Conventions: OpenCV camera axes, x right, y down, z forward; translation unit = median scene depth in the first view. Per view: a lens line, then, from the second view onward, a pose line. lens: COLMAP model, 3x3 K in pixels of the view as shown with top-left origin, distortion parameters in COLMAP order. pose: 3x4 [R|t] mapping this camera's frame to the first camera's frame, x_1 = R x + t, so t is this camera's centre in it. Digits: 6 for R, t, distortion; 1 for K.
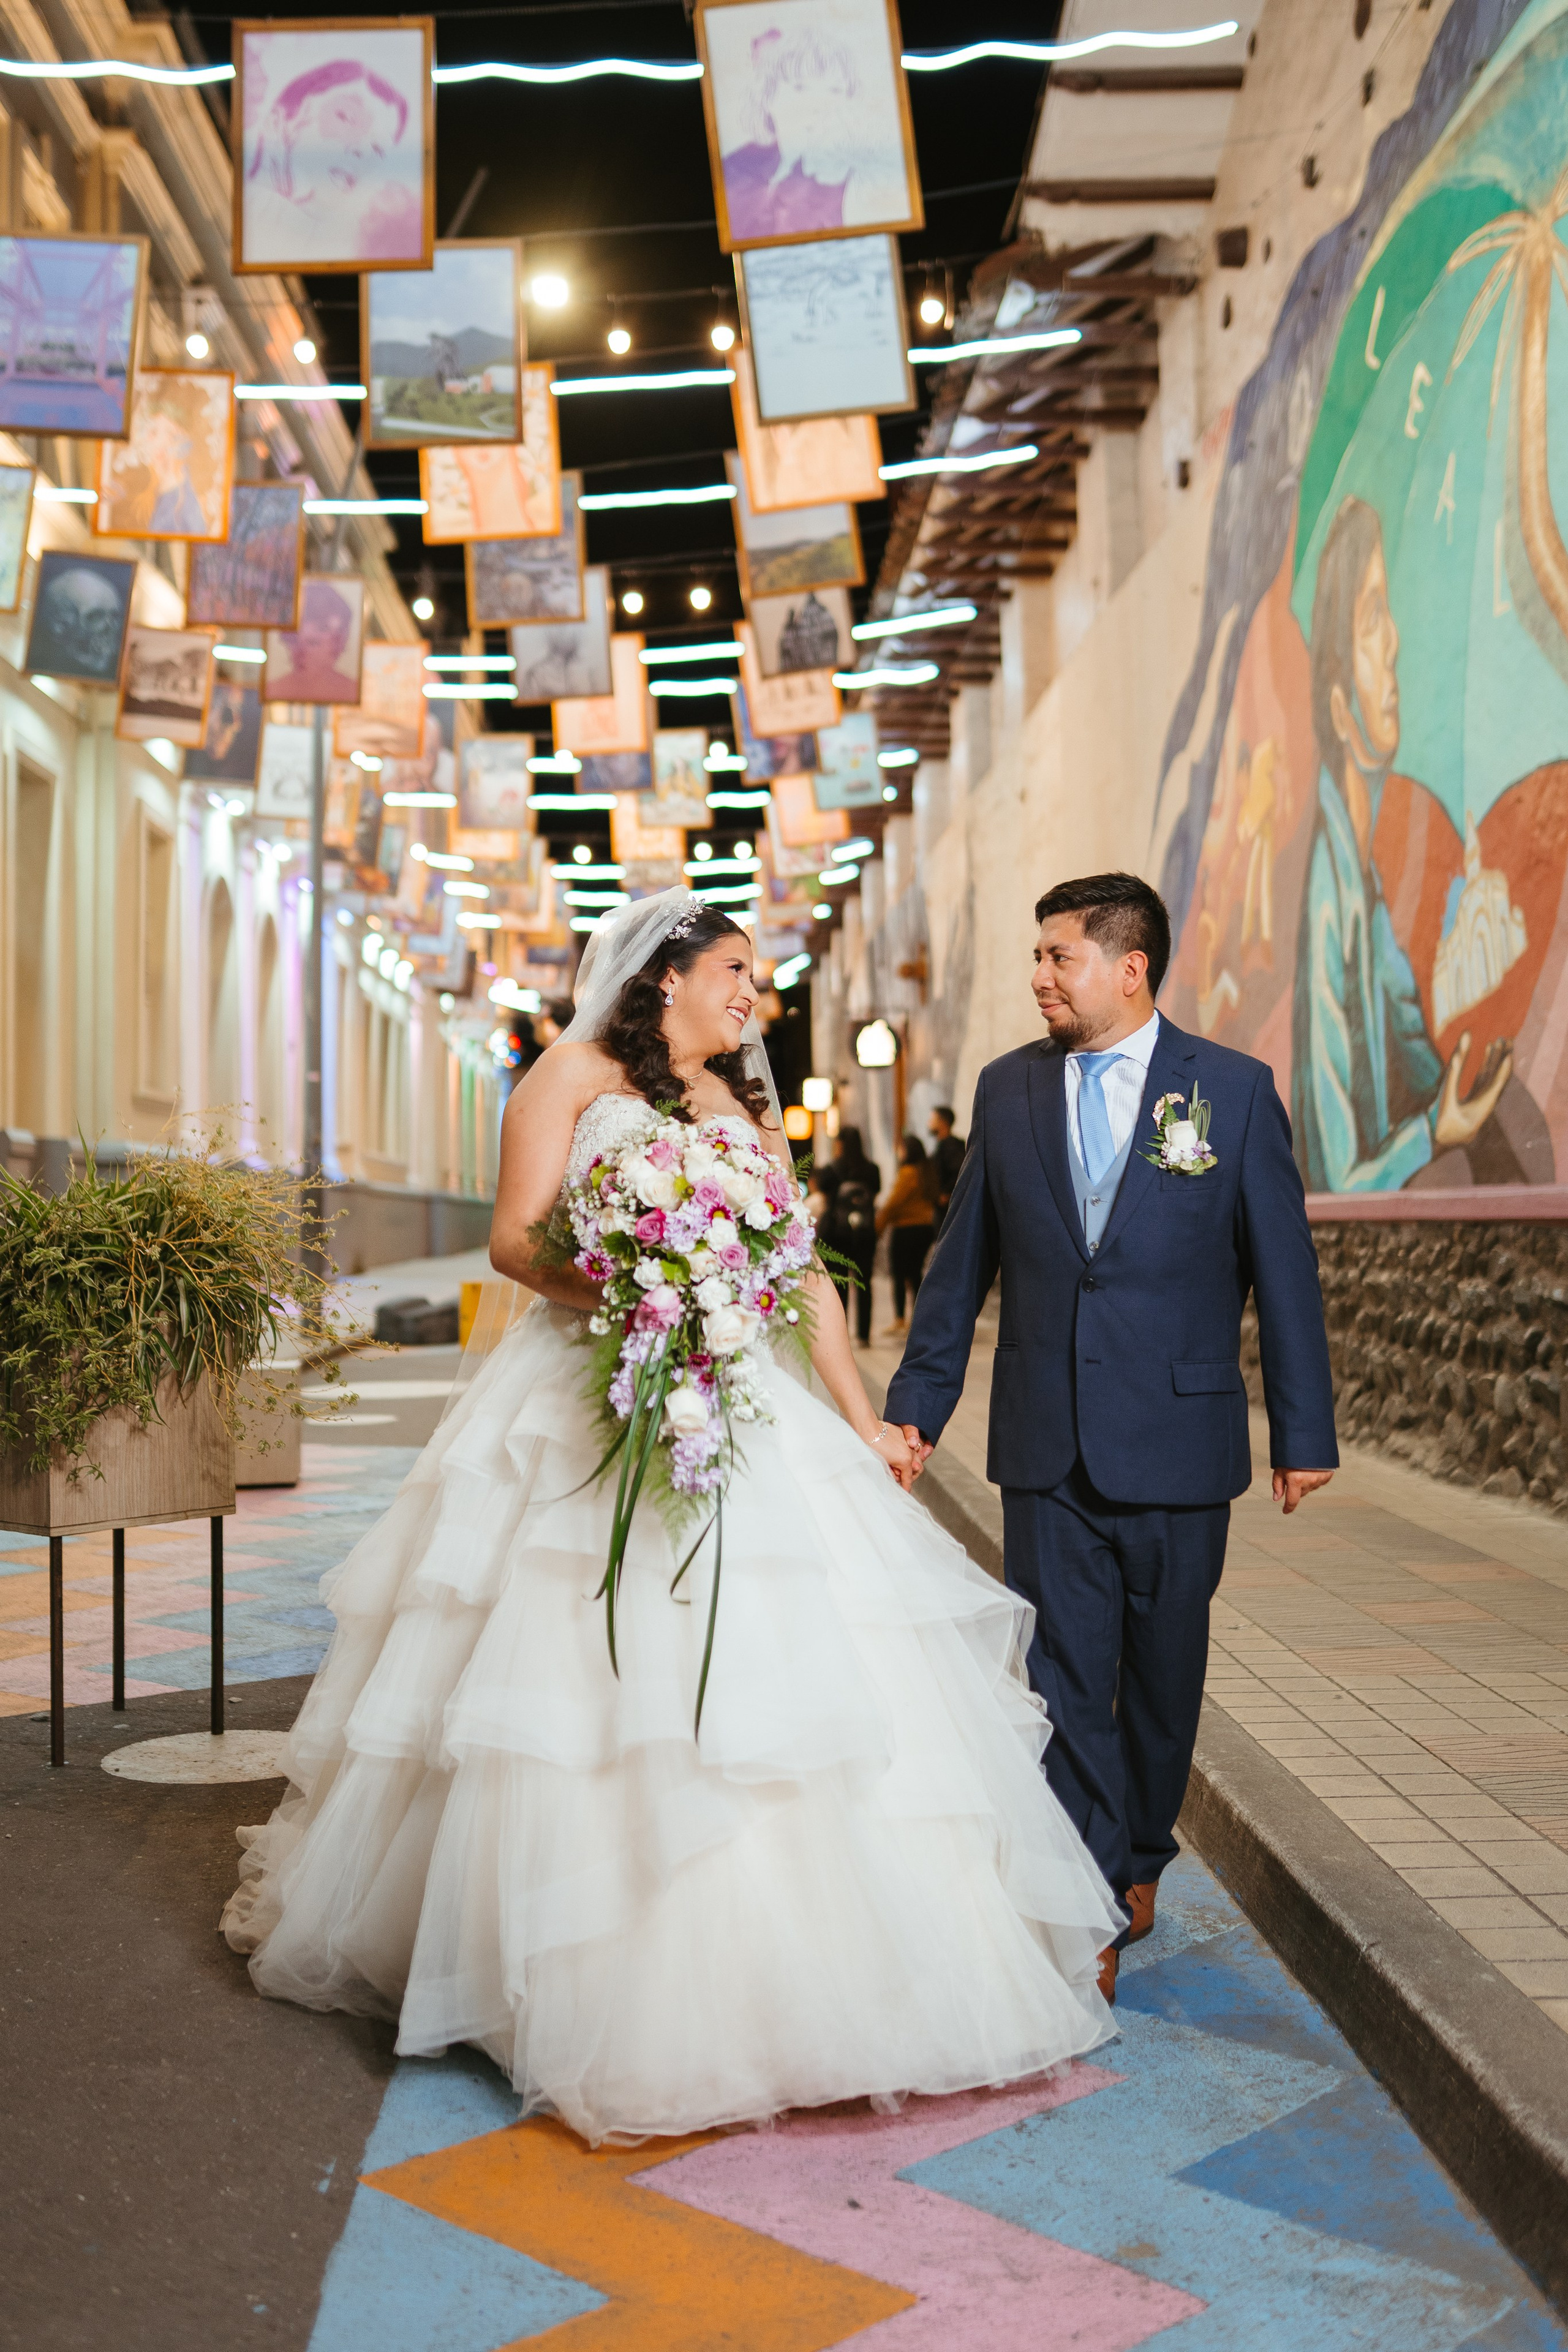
lens RADIAL K [[2353.7, 0, 779.8], [0, 2353.7, 1120.9], [0, 0, 1]] dist [-0.009002, -0.010211]
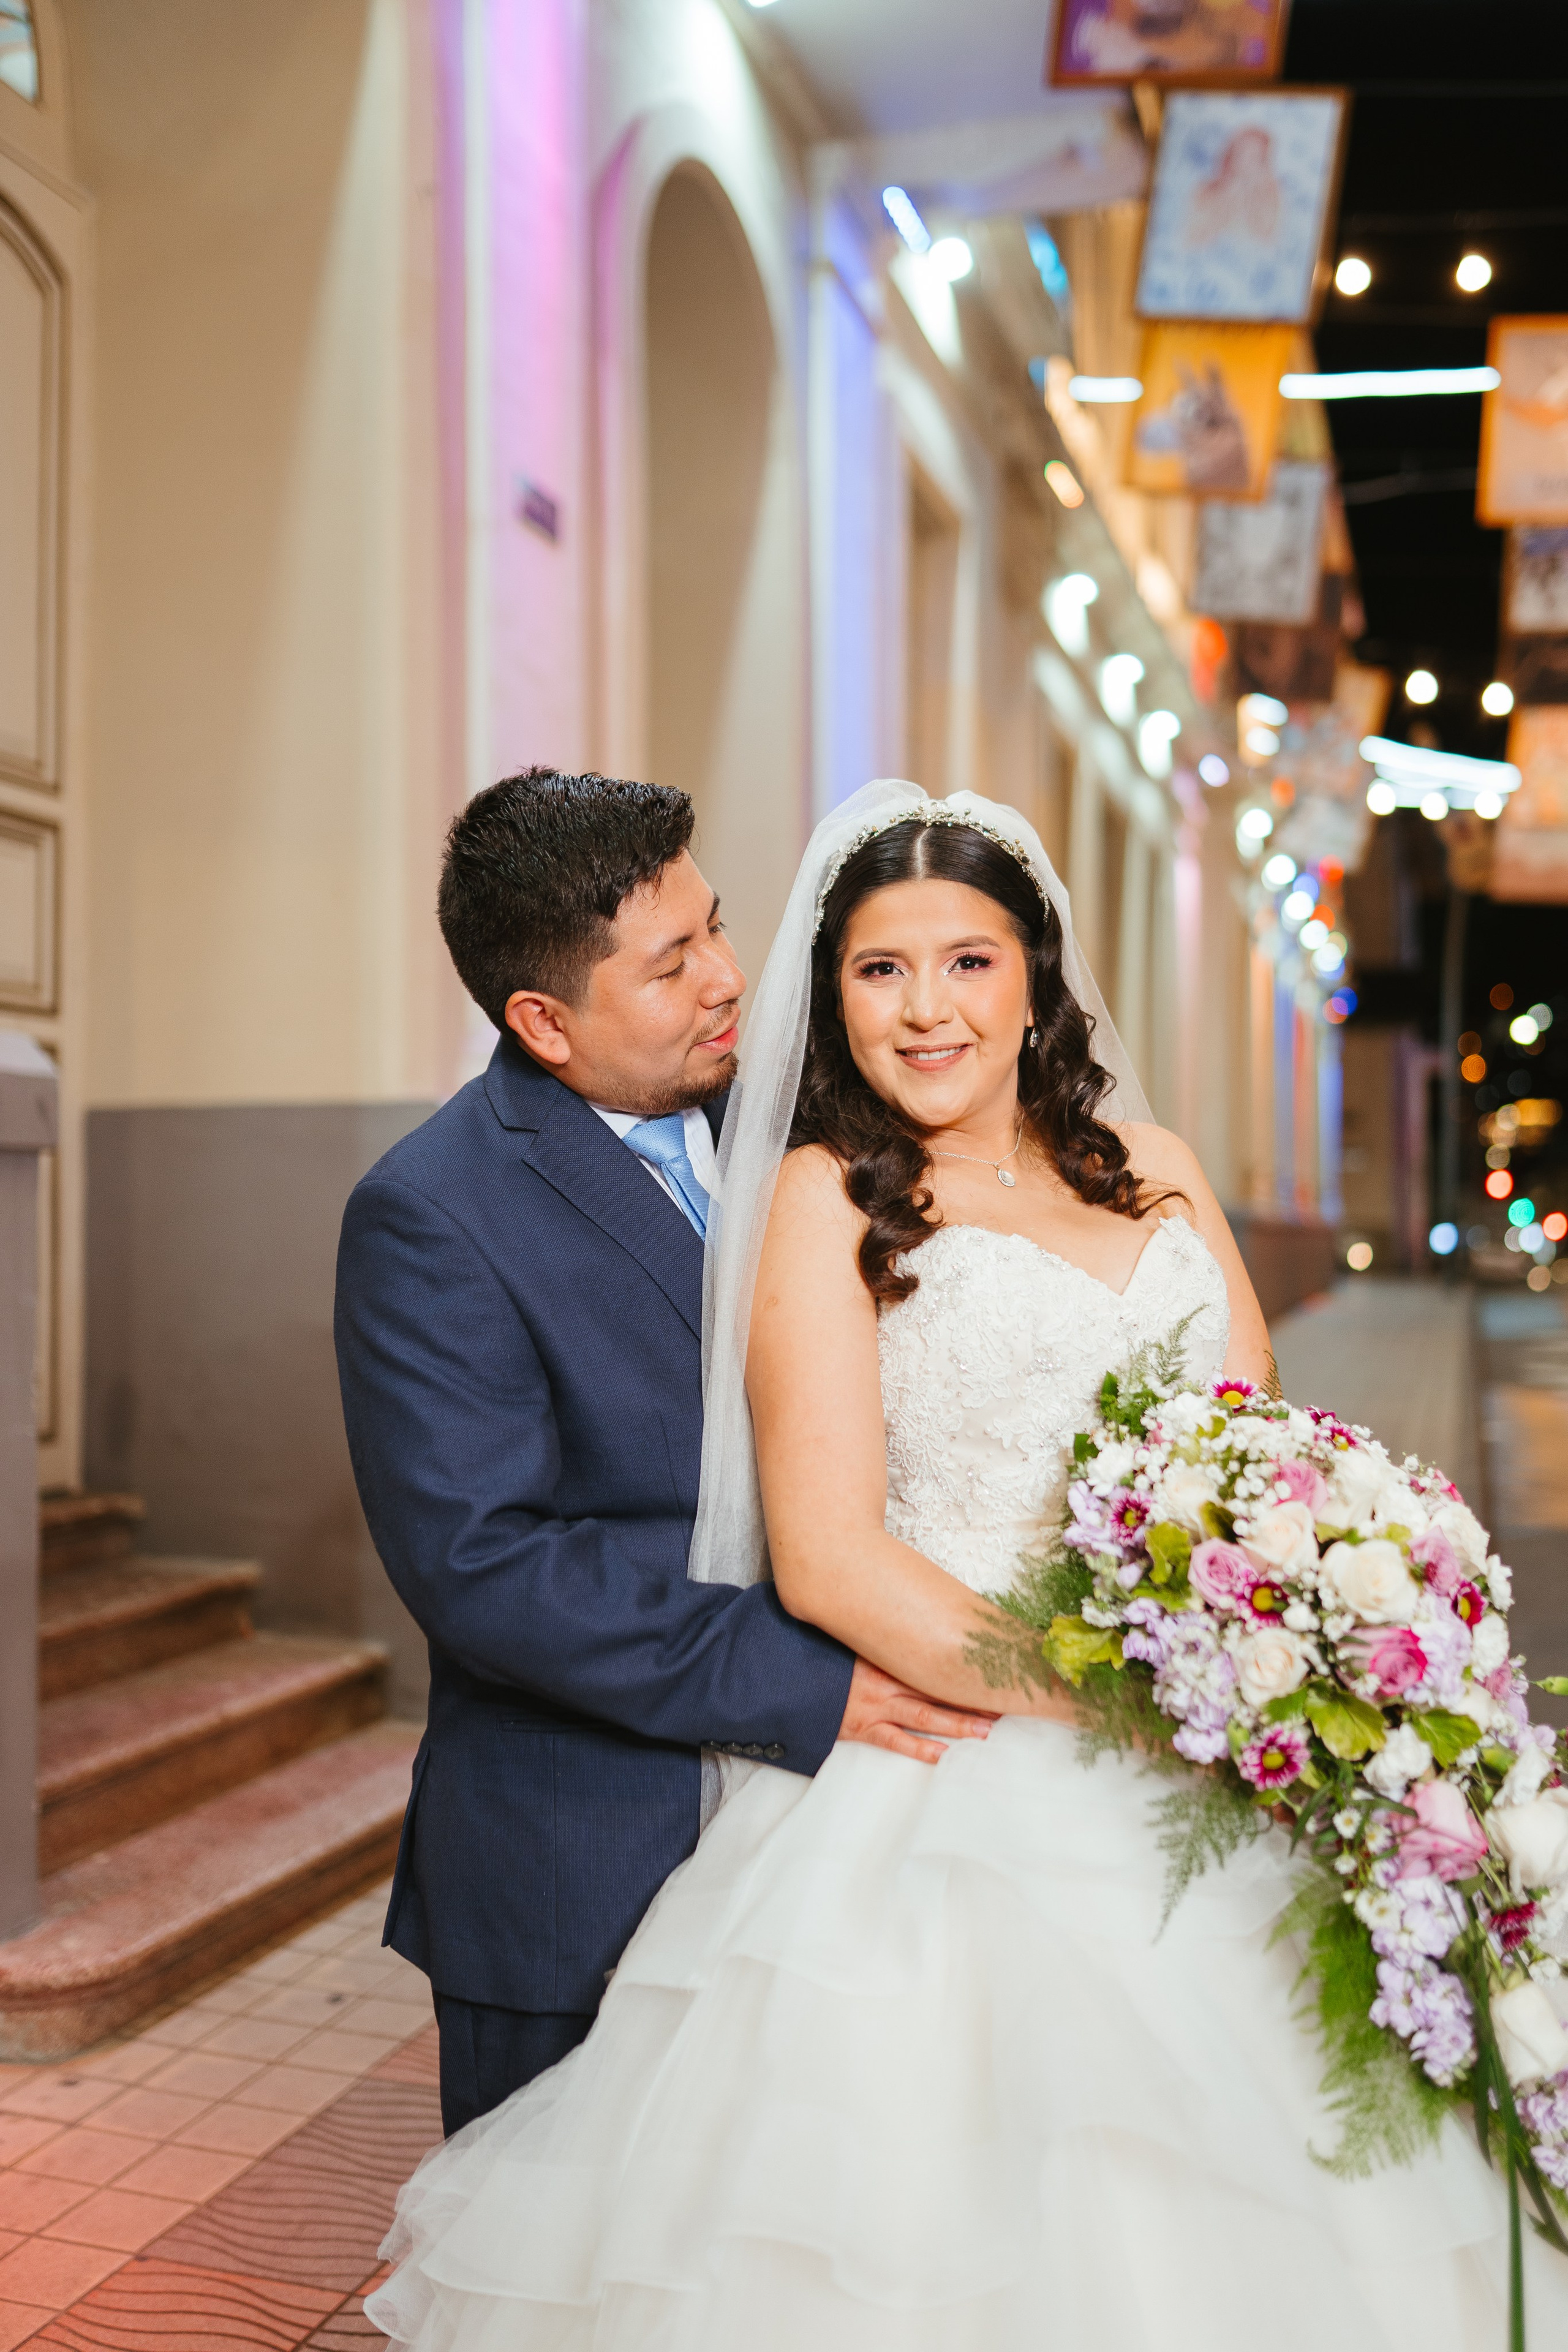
lens RADIAL K [[2268.2, 0, 774.4], [0, 2268.2, 1210.2], [0, 0, 1]] dist [-0.013880, -0.011398]
pose [[0.942988, 0.012323, -0.332597, -0.153213], [-0.000651, 0.999381, 0.035182, 0.028256], [0.332825, -0.032960, 0.942412, 1.034178]]
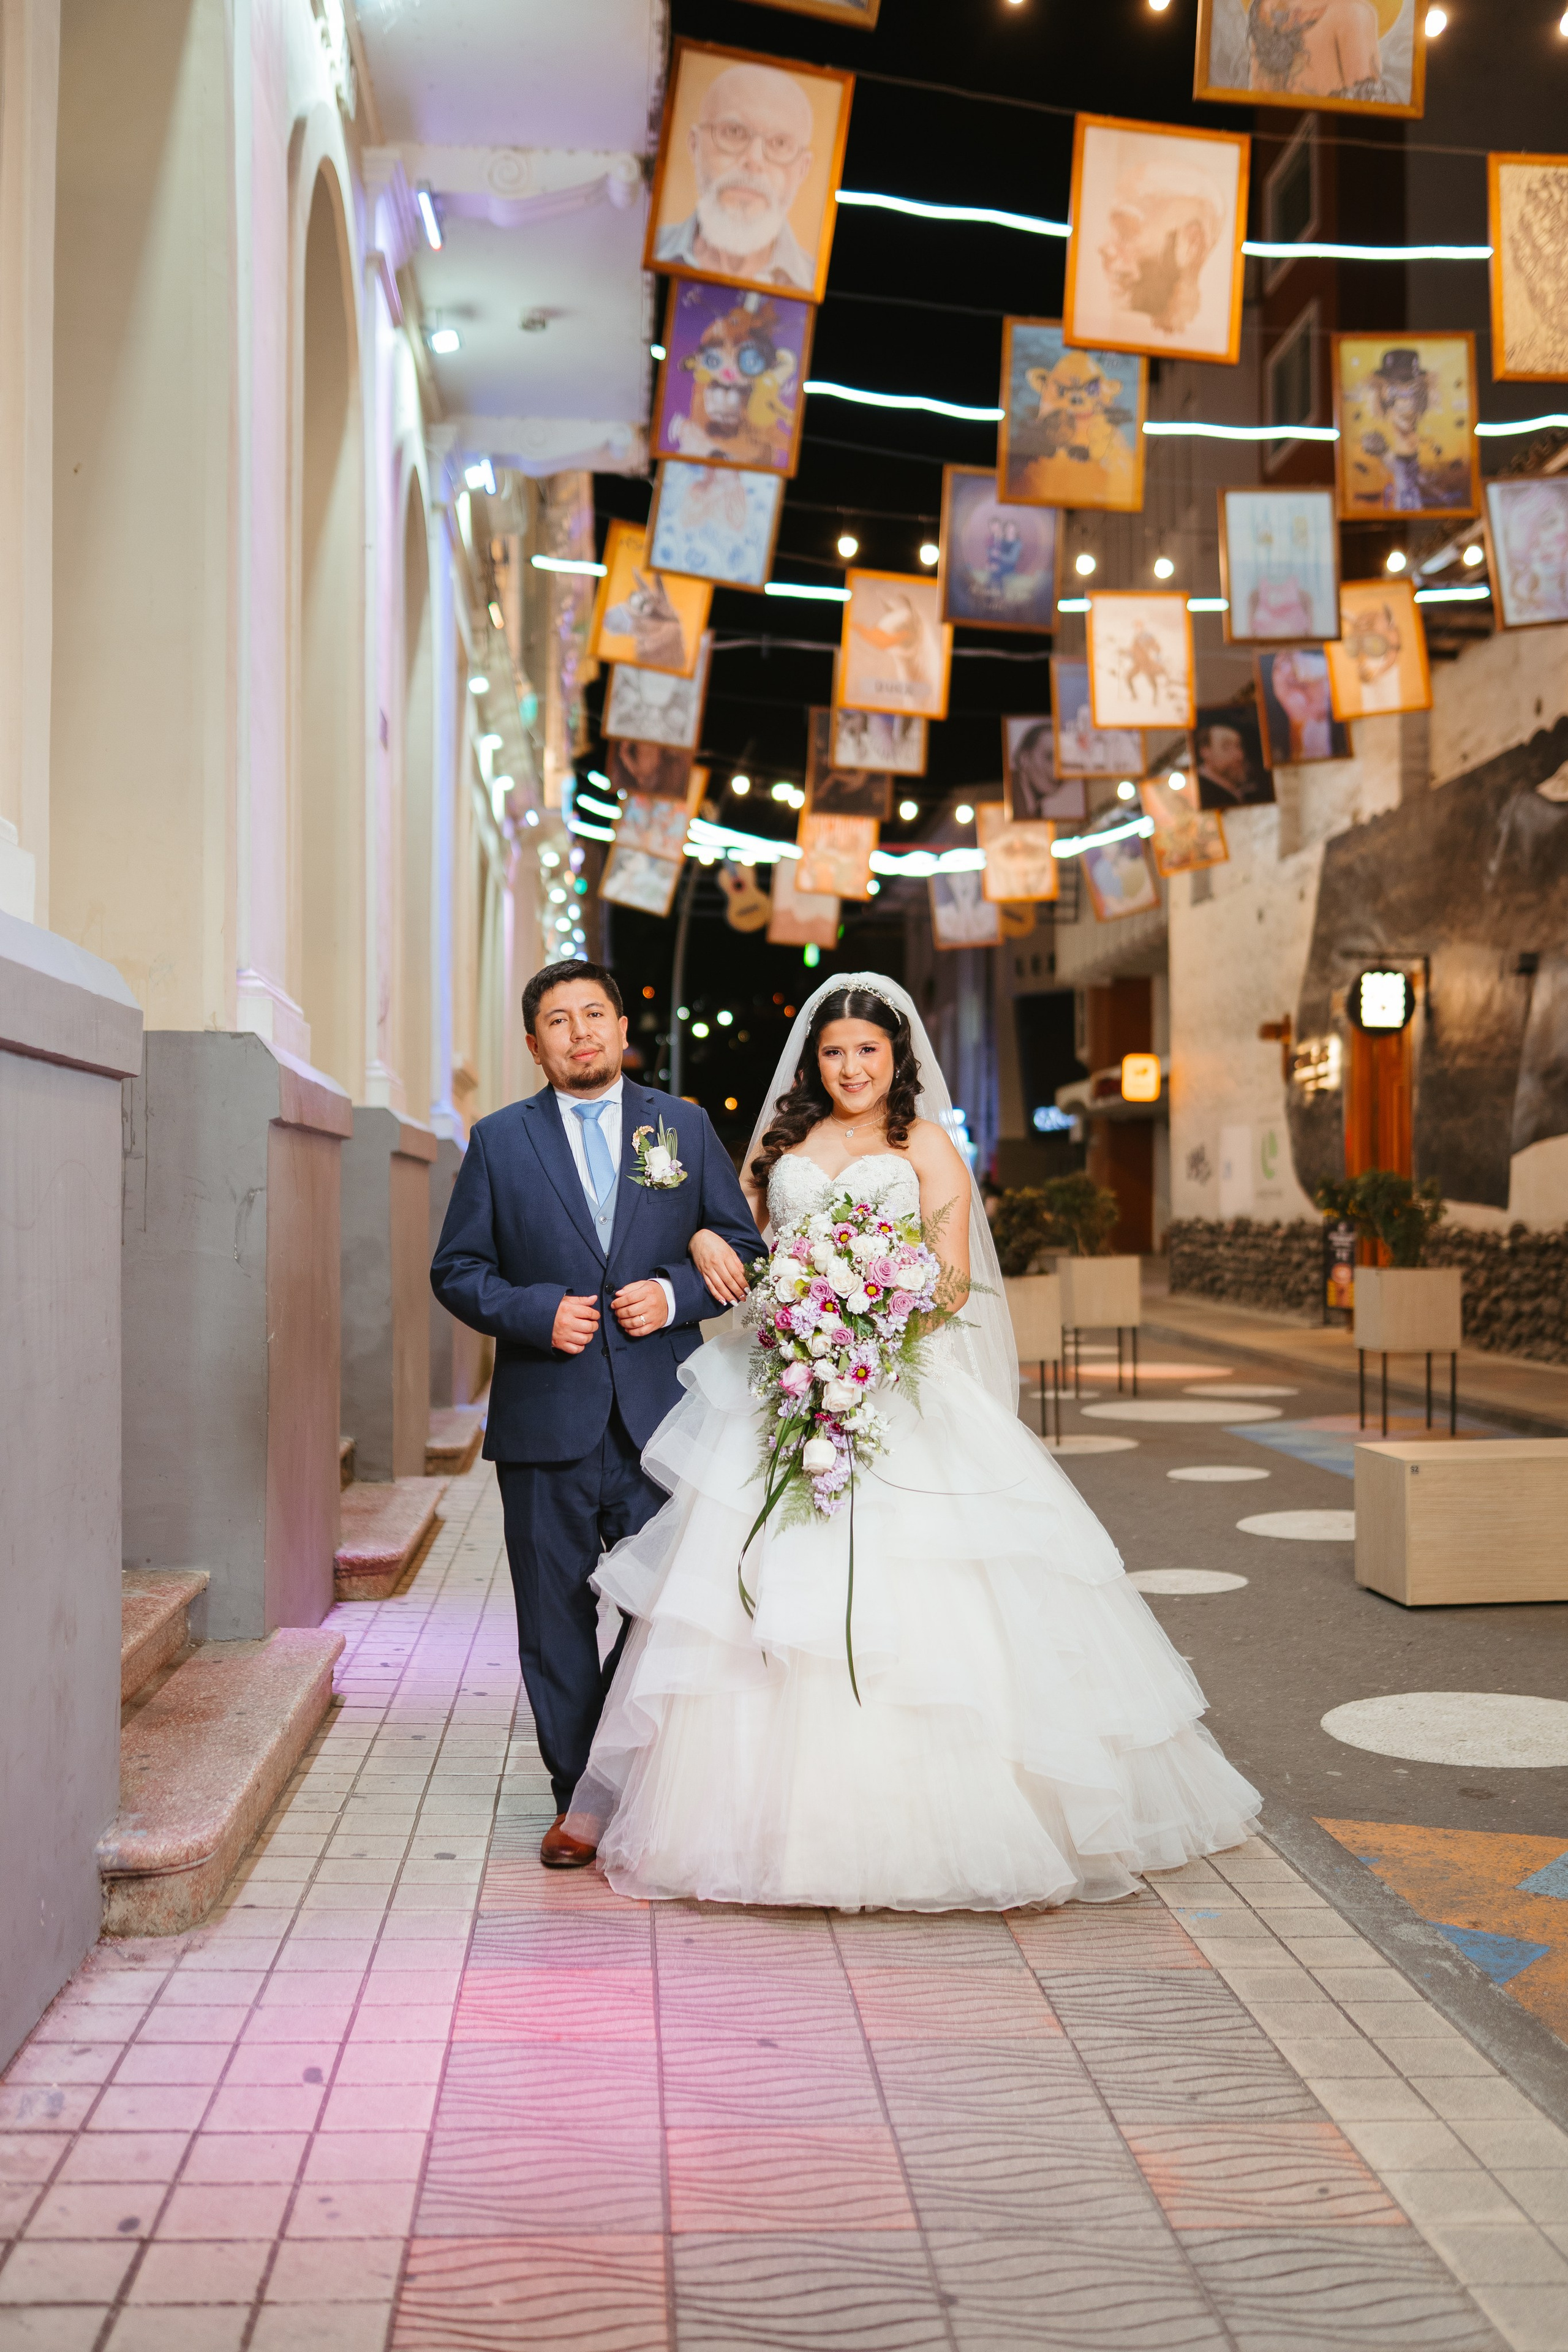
lens RADIAL K [[2240.5, 0, 751.8], [0, 2240.5, 1177.6], [0, 0, 1]] dist [0.014288, -0.000743]
pose [[0.999711, 0.017239, 0.016784, -0.202511], [-0.017625, 0.999577, 0.023134, 0.029188], [-0.016378, -0.023423, 0.999591, 0.867962]]
